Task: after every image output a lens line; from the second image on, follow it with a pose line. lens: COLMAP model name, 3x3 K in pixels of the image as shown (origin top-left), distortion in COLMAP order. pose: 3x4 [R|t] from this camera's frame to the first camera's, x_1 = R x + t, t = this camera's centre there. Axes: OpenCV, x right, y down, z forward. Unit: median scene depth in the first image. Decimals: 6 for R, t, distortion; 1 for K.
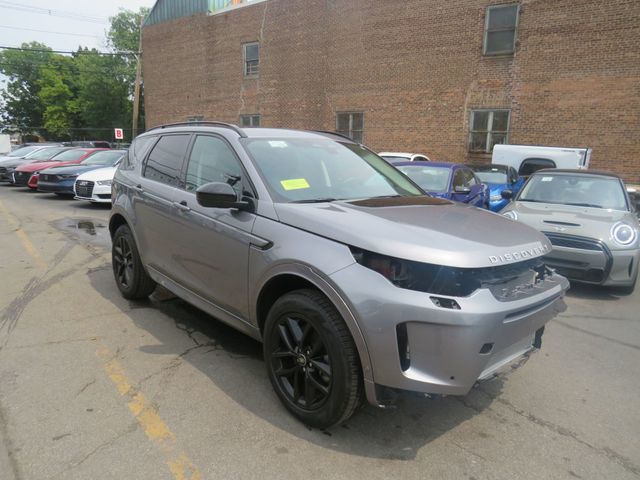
lens RADIAL K [[486.2, 0, 267.7], [0, 486.2, 241.5], [0, 0, 1]] dist [-0.068857, 0.053984]
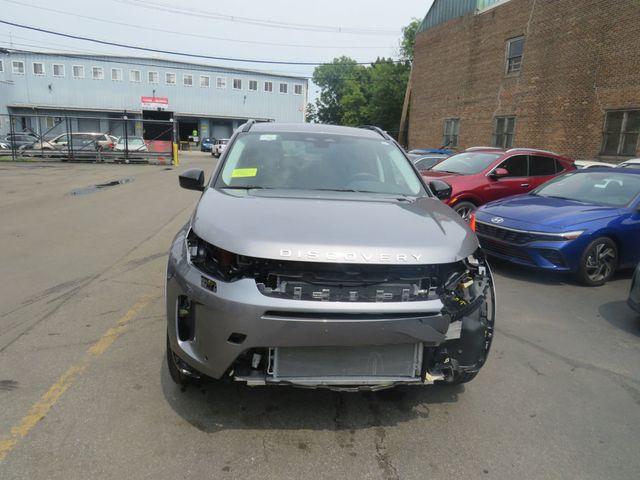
lens RADIAL K [[469.3, 0, 295.3], [0, 469.3, 240.0], [0, 0, 1]] dist [-0.062465, 0.047030]
pose [[0.808690, 0.124212, -0.574971, 0.168011], [-0.127385, 0.991237, 0.034973, -0.003792], [0.574276, 0.044961, 0.817426, 0.044334]]
